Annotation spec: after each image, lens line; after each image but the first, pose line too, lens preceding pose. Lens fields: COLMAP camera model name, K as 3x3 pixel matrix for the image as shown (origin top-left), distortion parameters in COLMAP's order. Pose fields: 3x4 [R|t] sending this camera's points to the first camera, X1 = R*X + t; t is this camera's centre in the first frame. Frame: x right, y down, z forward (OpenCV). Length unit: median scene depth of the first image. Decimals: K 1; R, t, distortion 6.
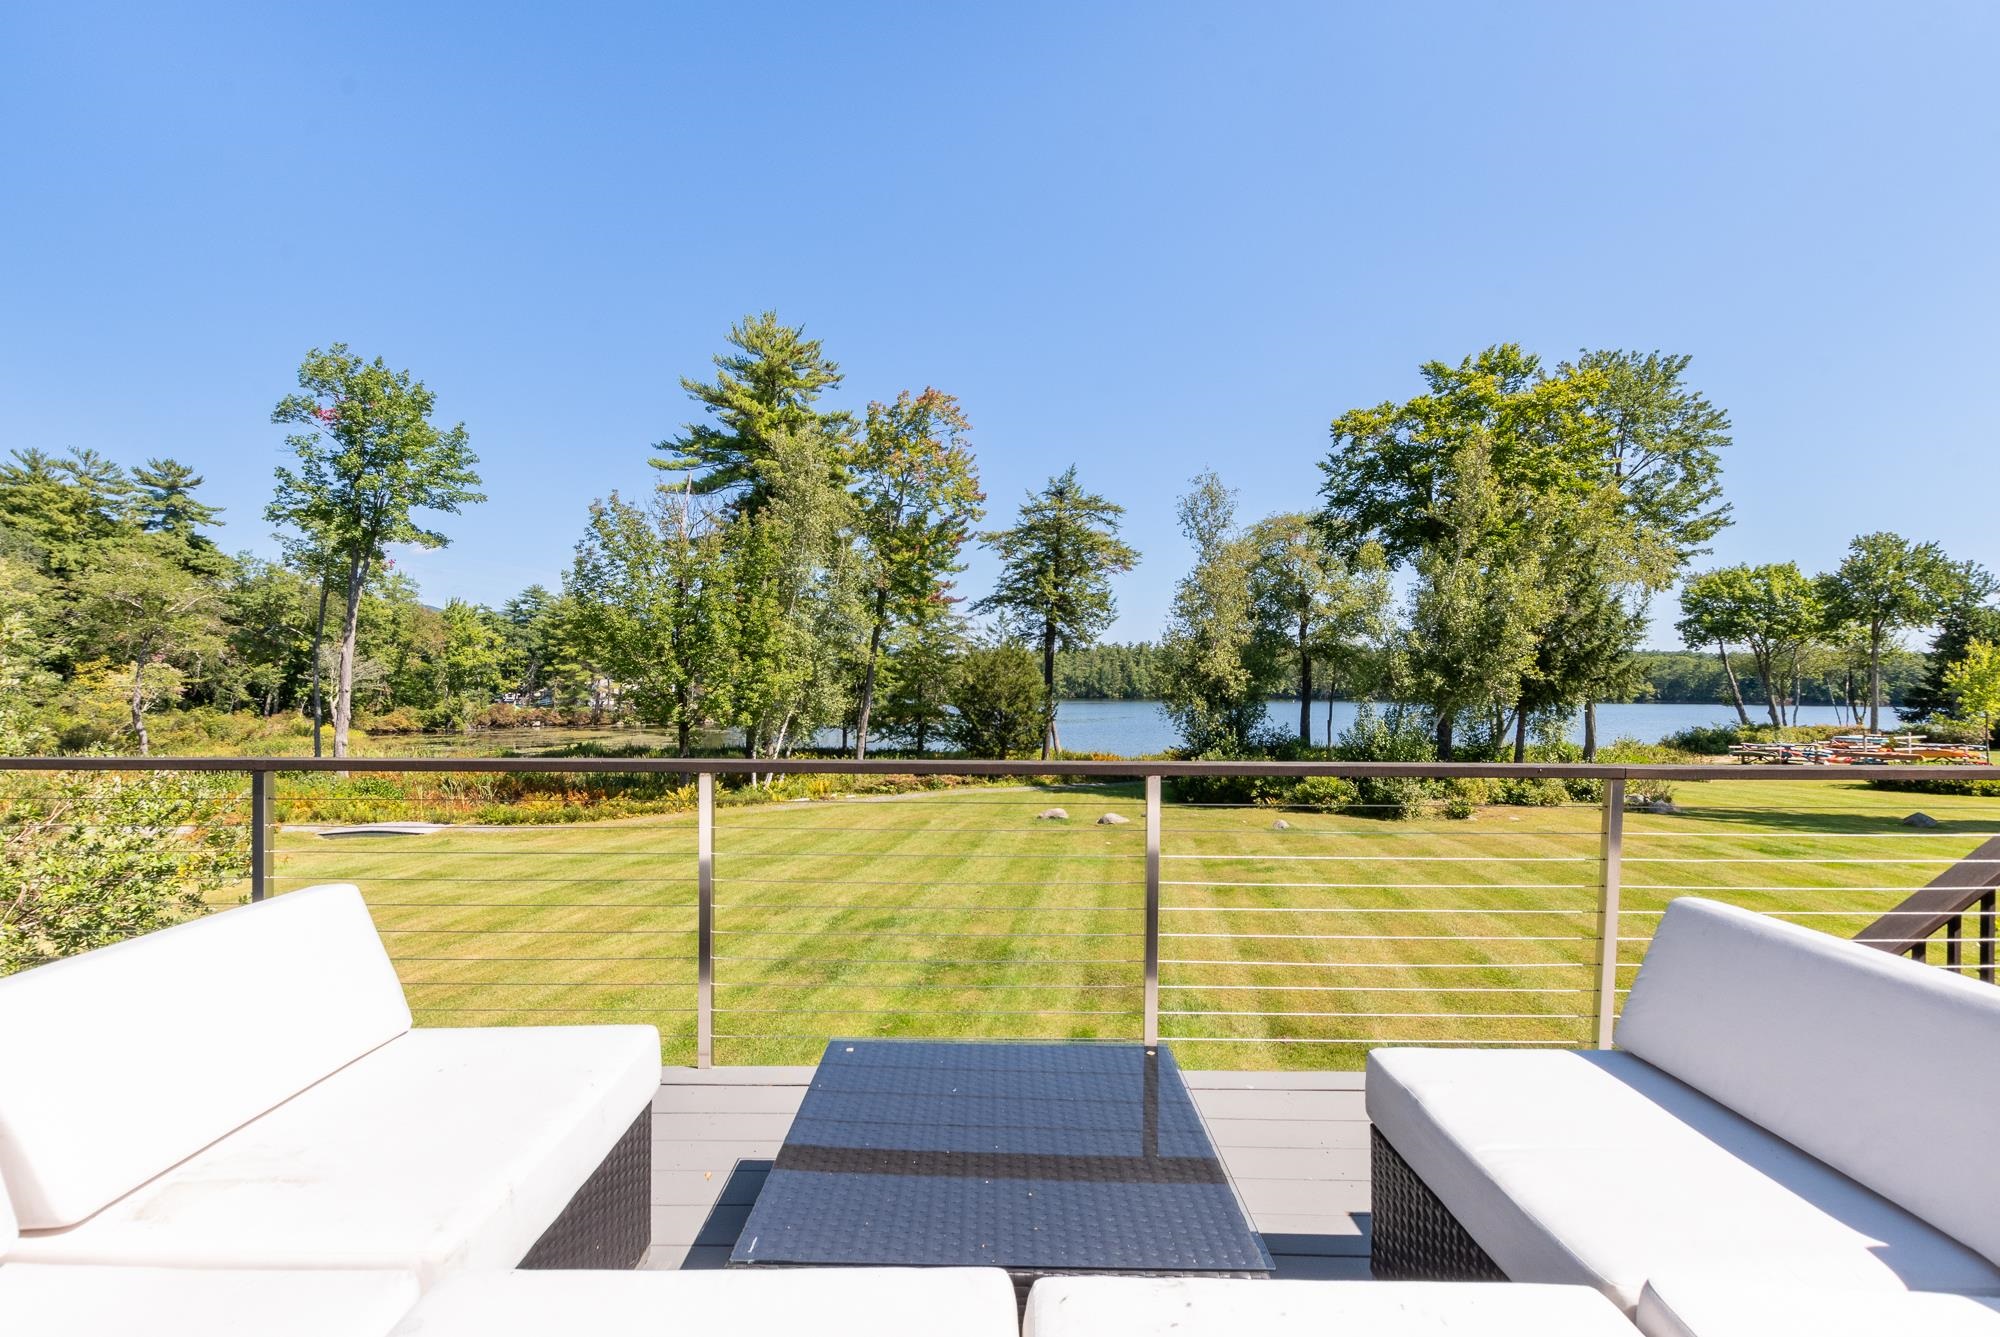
lens RADIAL K [[873.4, 0, 996.6], [0, 873.4, 694.5], [0, 0, 1]] dist [-0.001585, -0.000160]
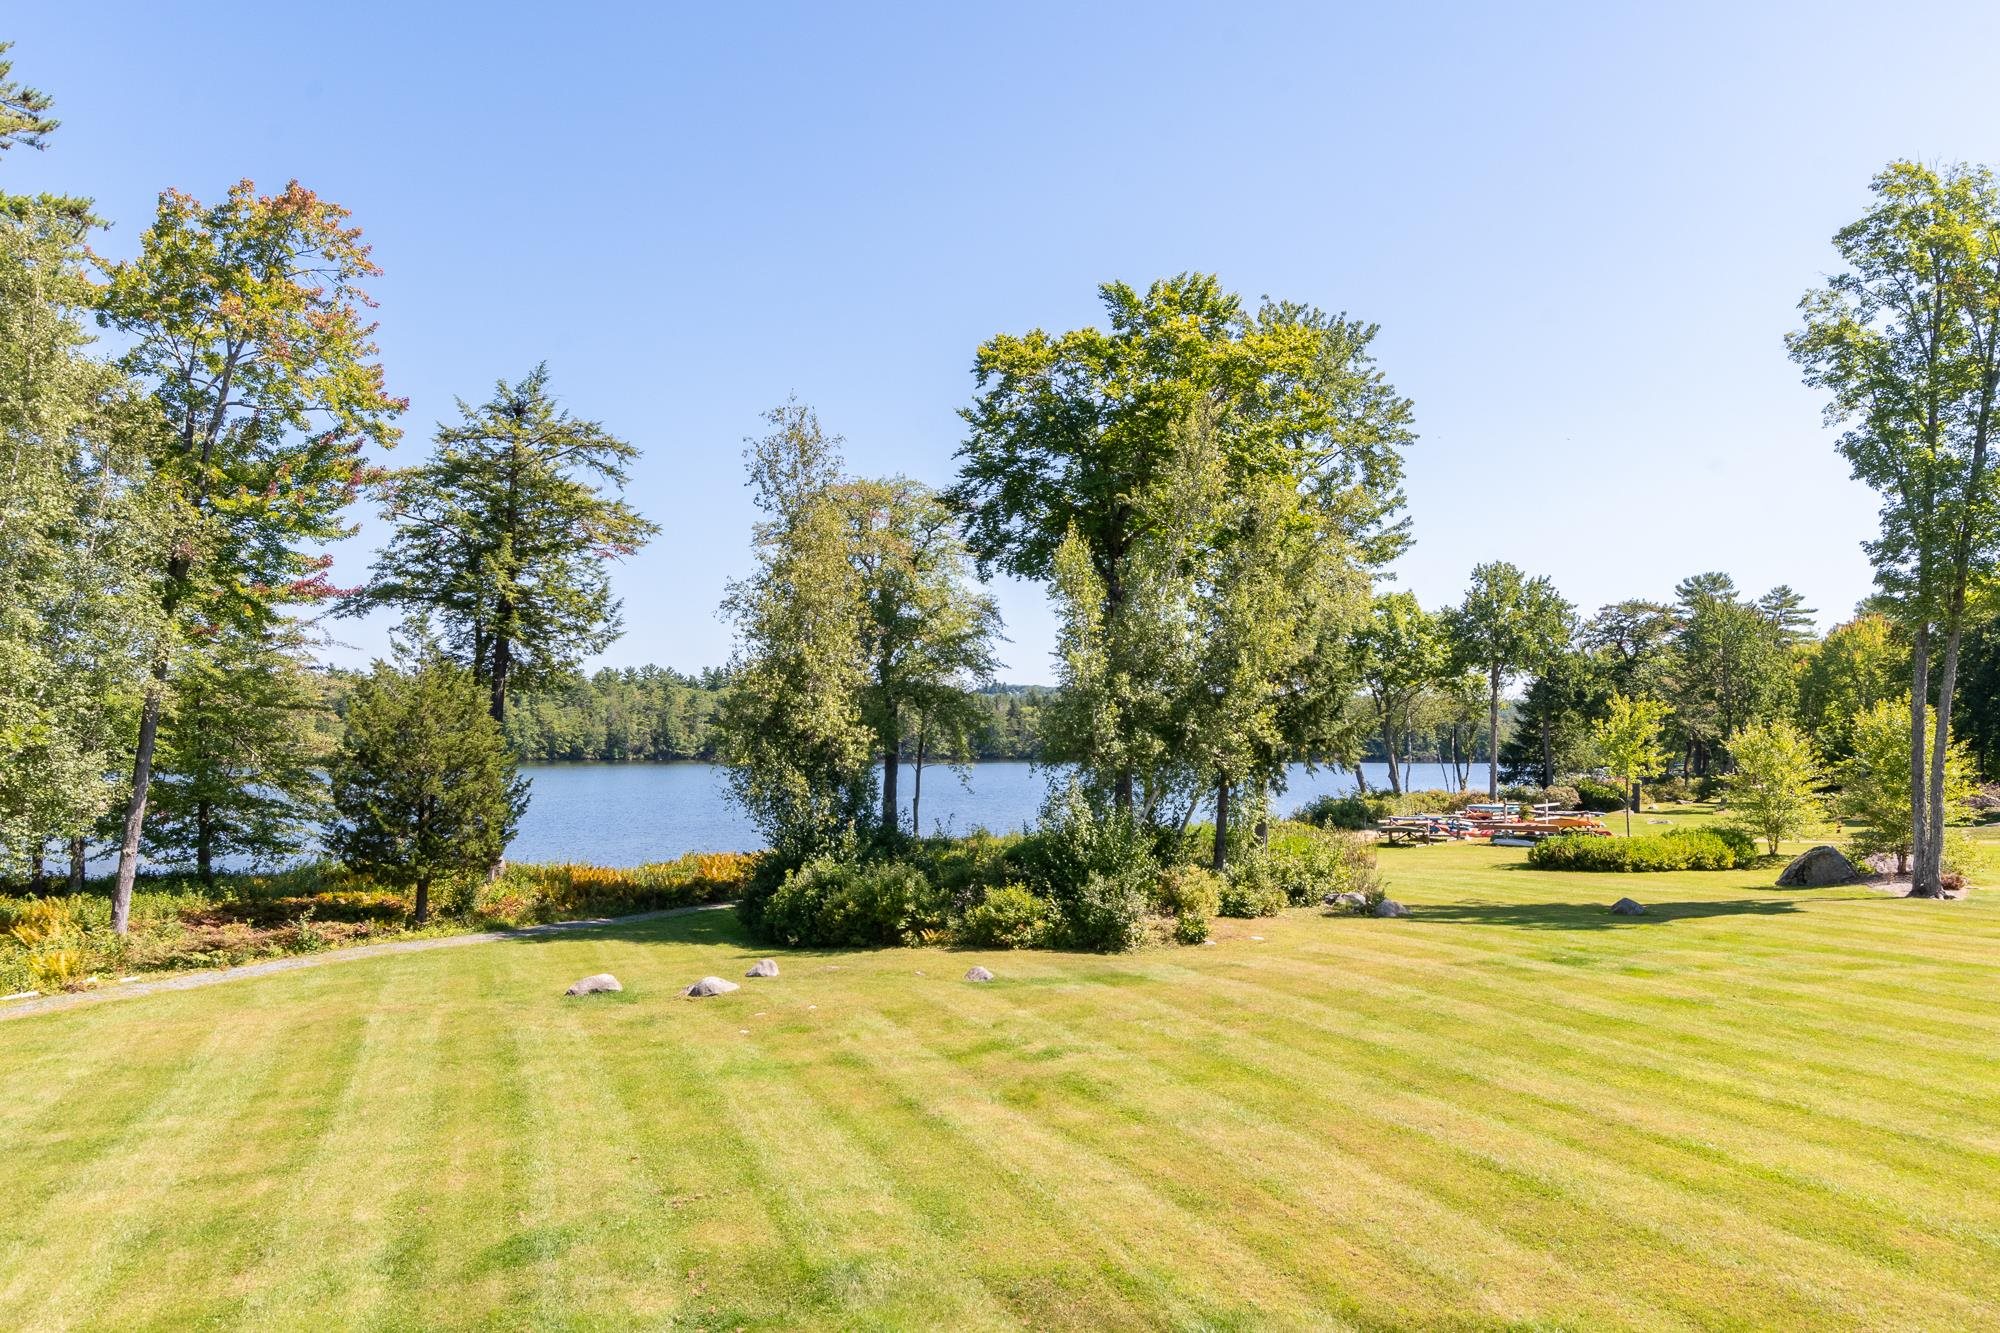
lens RADIAL K [[1400.2, 0, 1000.4], [0, 1400.2, 750.3], [0, 0, 1]] dist [-0.001393, 0.000438]
pose [[0.879438, -0.004792, 0.475989, -0.101369], [0.005498, 0.999985, -0.000091, -0.009649], [-0.475981, 0.002697, 0.879451, 0.061861]]
